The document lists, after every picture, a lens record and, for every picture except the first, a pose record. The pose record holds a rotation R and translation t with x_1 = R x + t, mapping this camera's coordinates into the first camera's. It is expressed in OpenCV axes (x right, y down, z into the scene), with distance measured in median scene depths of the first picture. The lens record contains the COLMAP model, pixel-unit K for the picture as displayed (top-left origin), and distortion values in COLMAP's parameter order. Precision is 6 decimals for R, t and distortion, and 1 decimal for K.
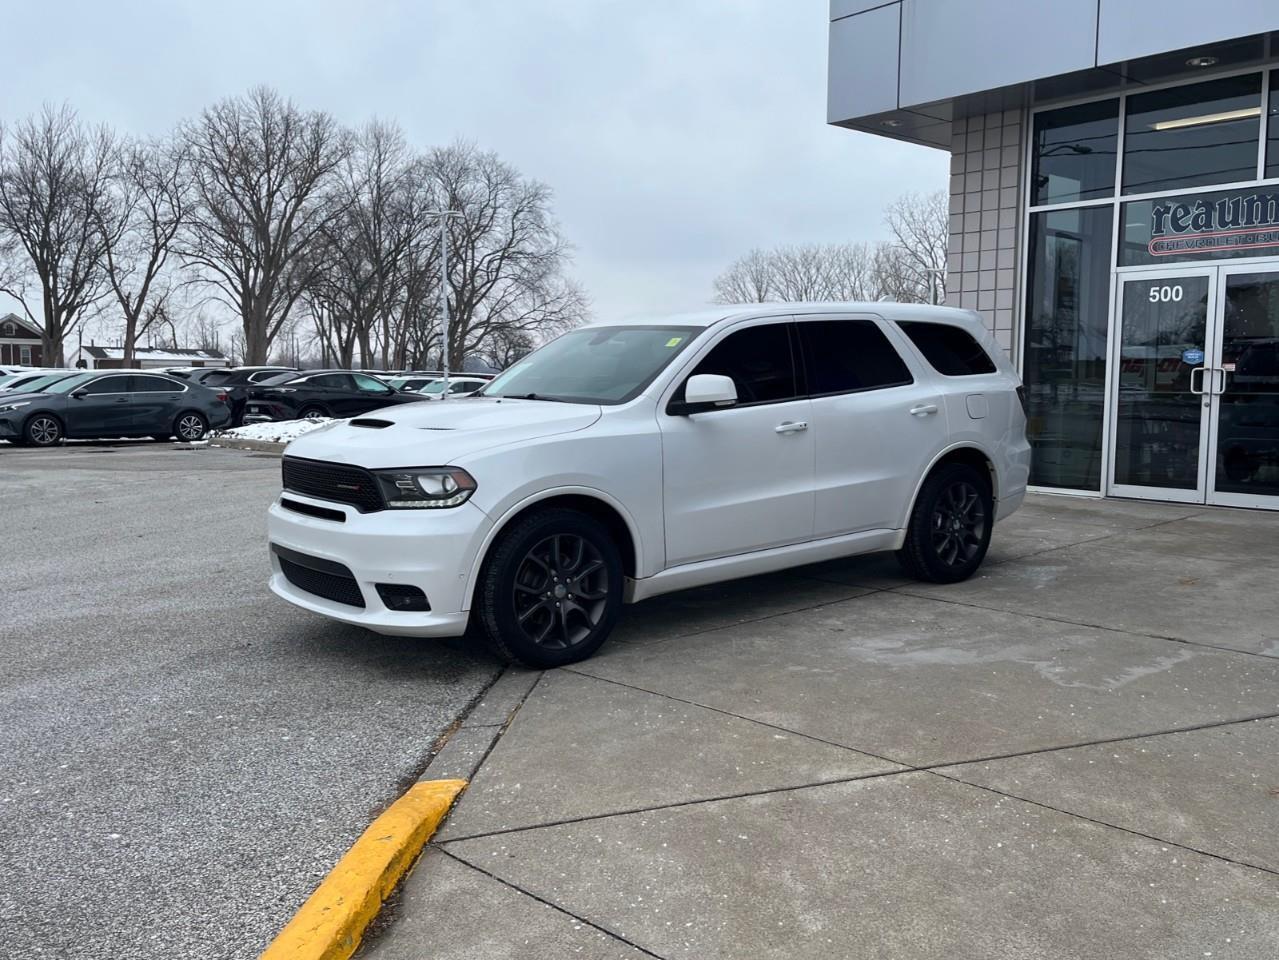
lens RADIAL K [[1145.5, 0, 636.3], [0, 1145.5, 481.3], [0, 0, 1]] dist [0.061249, -0.083612]
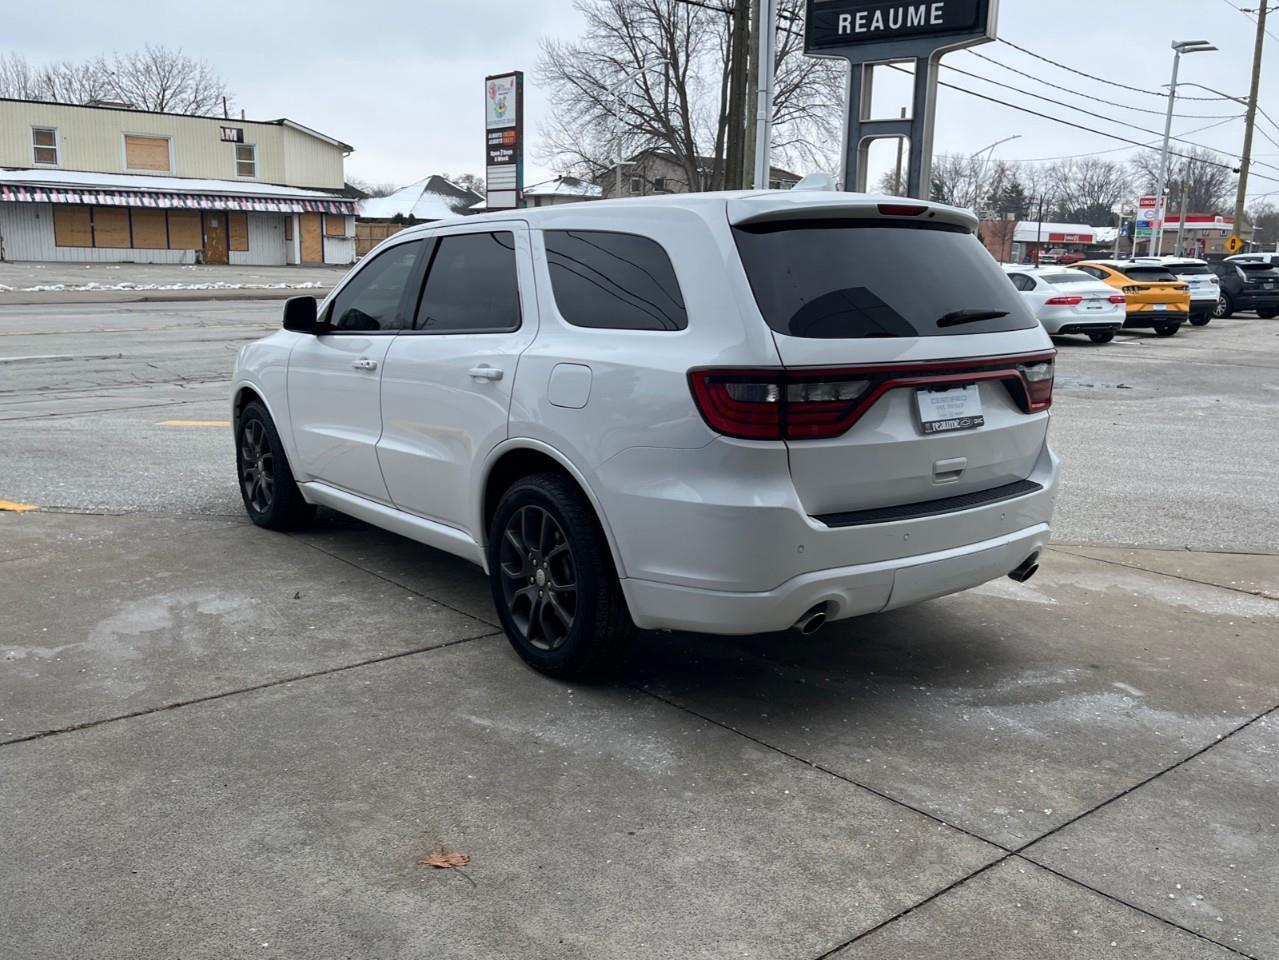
lens RADIAL K [[1145.2, 0, 645.1], [0, 1145.2, 482.6], [0, 0, 1]] dist [0.047346, -0.049145]
pose [[-0.026265, 0.191840, -0.981075, 0.812275], [-0.113287, 0.974520, 0.193591, -0.124711], [0.993215, 0.116227, -0.003863, 1.008109]]
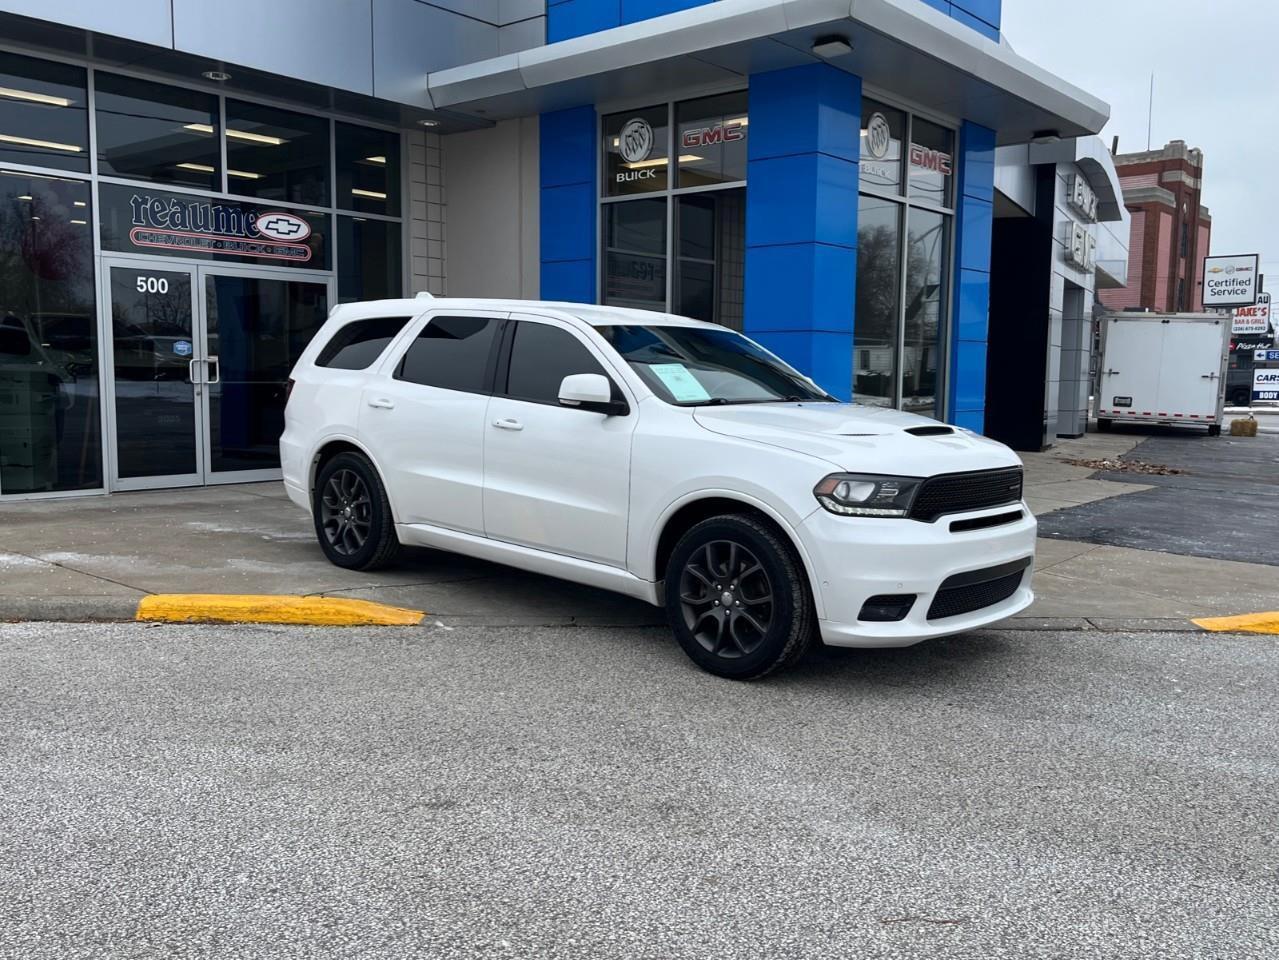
lens RADIAL K [[1145.5, 0, 636.3], [0, 1145.5, 481.3], [0, 0, 1]] dist [0.061249, -0.083612]
pose [[-0.144978, -0.100860, 0.984281, -0.873356], [0.077722, 0.990556, 0.112951, -0.103642], [-0.986377, 0.092876, -0.135770, 1.040527]]
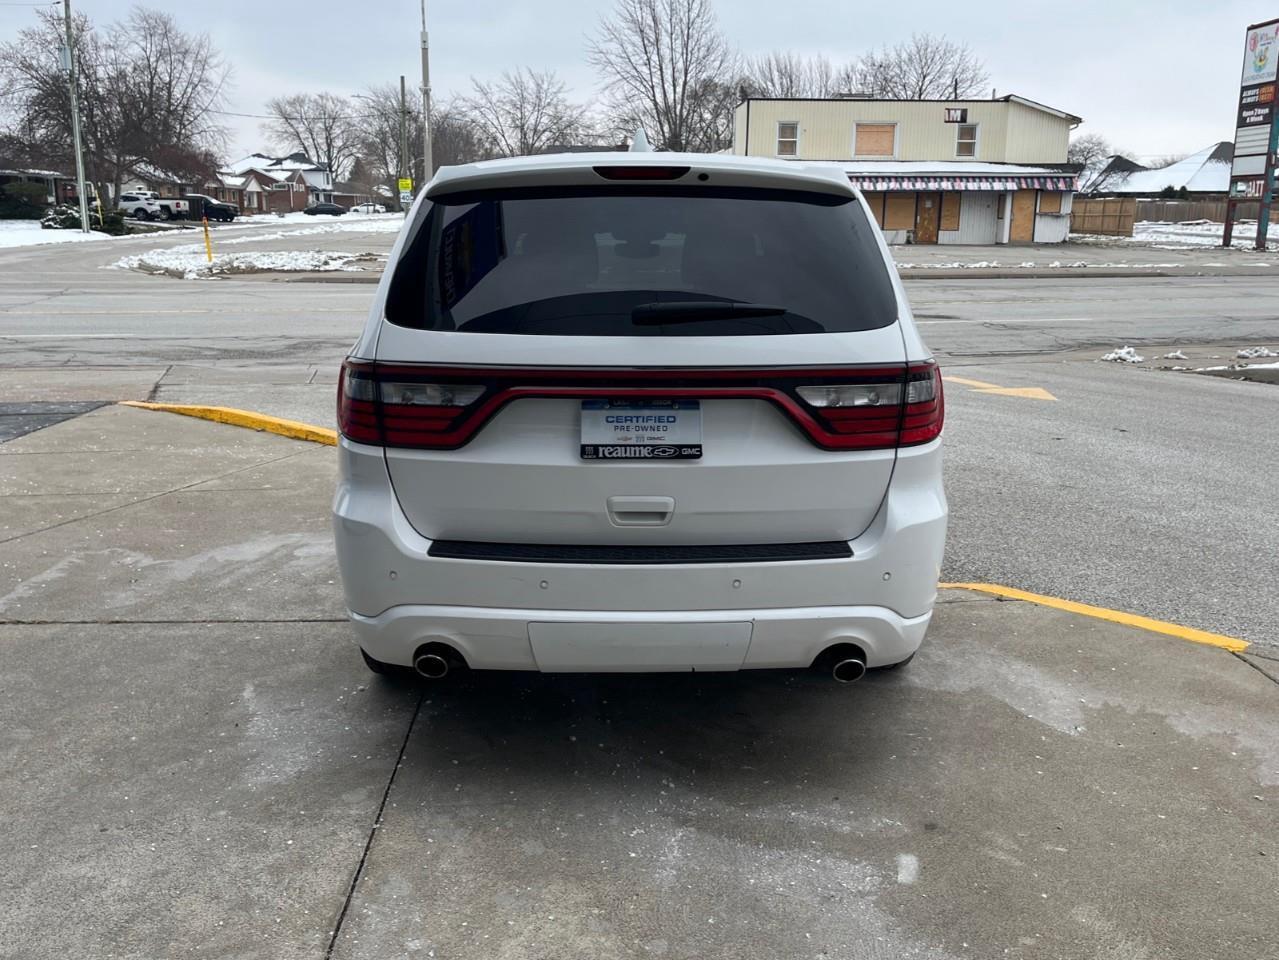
lens RADIAL K [[1145.2, 0, 645.1], [0, 1145.2, 482.6], [0, 0, 1]] dist [0.047346, -0.049145]
pose [[-0.622623, 0.165504, -0.764819, 0.603564], [-0.082902, 0.957927, 0.274780, -0.163742], [0.778118, 0.234489, -0.582707, 1.368003]]
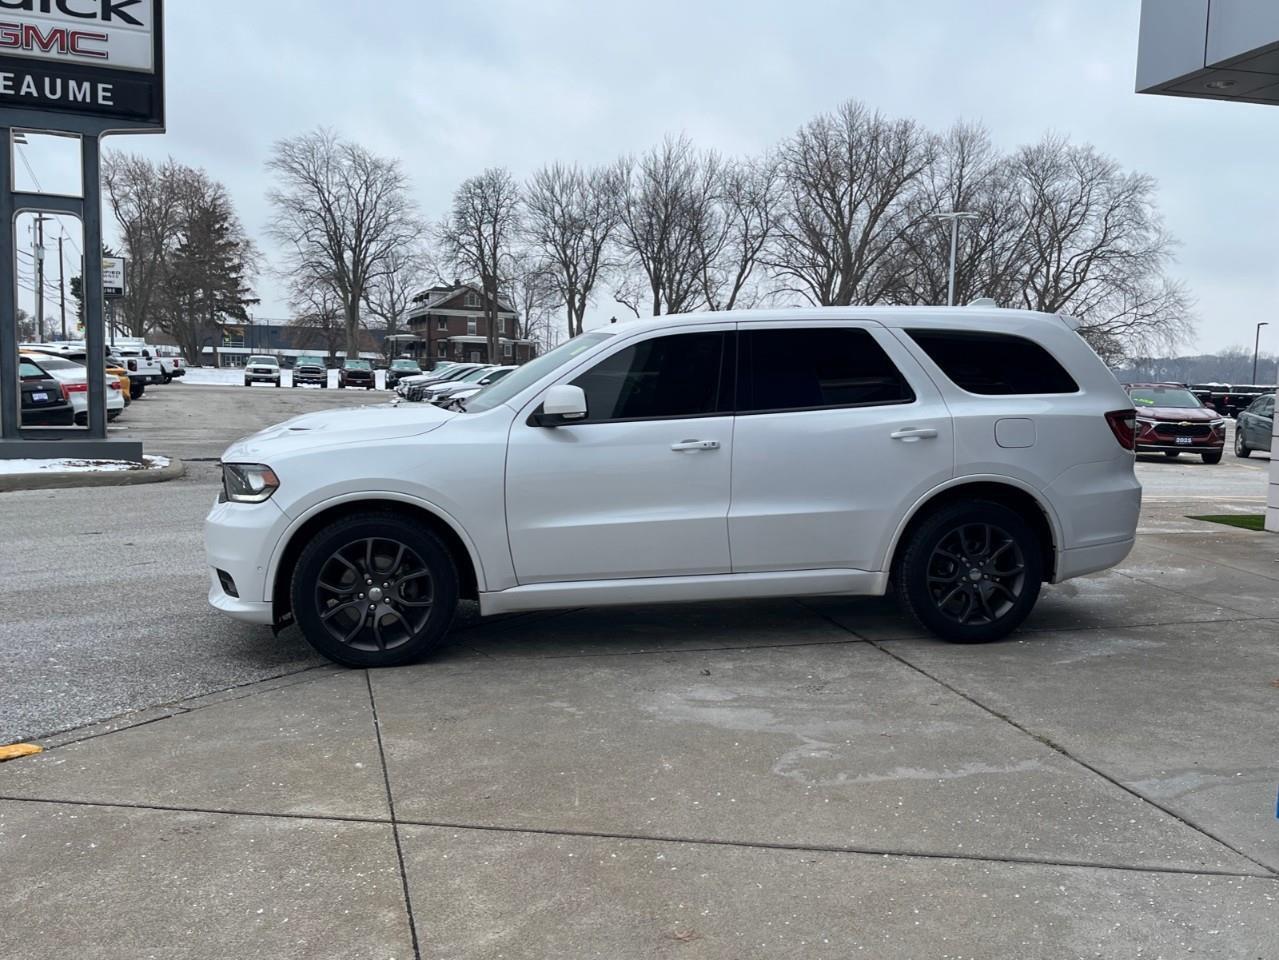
lens RADIAL K [[1145.2, 0, 645.1], [0, 1145.2, 482.6], [0, 0, 1]] dist [0.047346, -0.049145]
pose [[0.879832, 0.062838, -0.471112, 0.438296], [-0.064407, 0.997841, 0.012809, -0.022334], [0.470900, 0.019073, 0.881980, 0.150824]]
